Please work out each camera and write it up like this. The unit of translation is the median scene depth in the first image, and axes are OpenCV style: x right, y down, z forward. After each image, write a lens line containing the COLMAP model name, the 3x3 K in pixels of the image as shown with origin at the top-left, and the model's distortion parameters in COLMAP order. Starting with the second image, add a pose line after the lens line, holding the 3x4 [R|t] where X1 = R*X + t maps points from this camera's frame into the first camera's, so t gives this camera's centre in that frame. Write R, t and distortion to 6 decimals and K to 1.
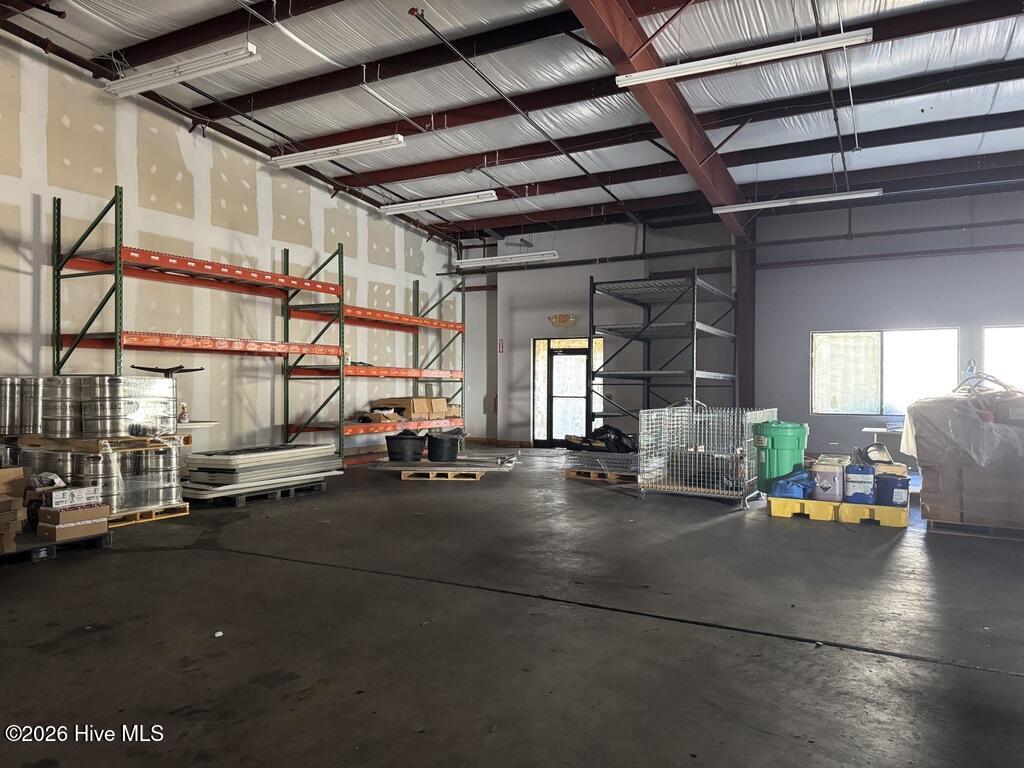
lens RADIAL K [[715.5, 0, 511.9], [0, 715.5, 380.1], [0, 0, 1]] dist [0.071891, -0.047045]
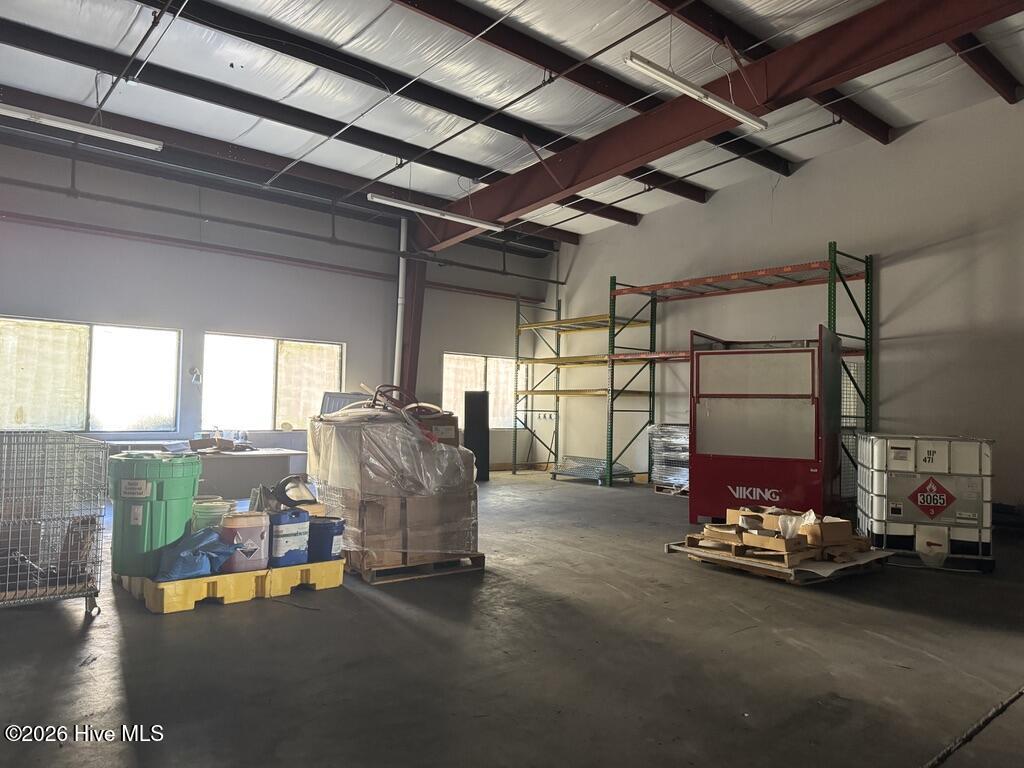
lens RADIAL K [[715.5, 0, 511.9], [0, 715.5, 380.1], [0, 0, 1]] dist [0.071891, -0.047045]
pose [[0.365688, 0.038796, 0.929928, -0.098080], [-0.030486, 0.999094, -0.029693, 0.003736], [-0.930238, -0.017491, 0.366540, 0.506946]]
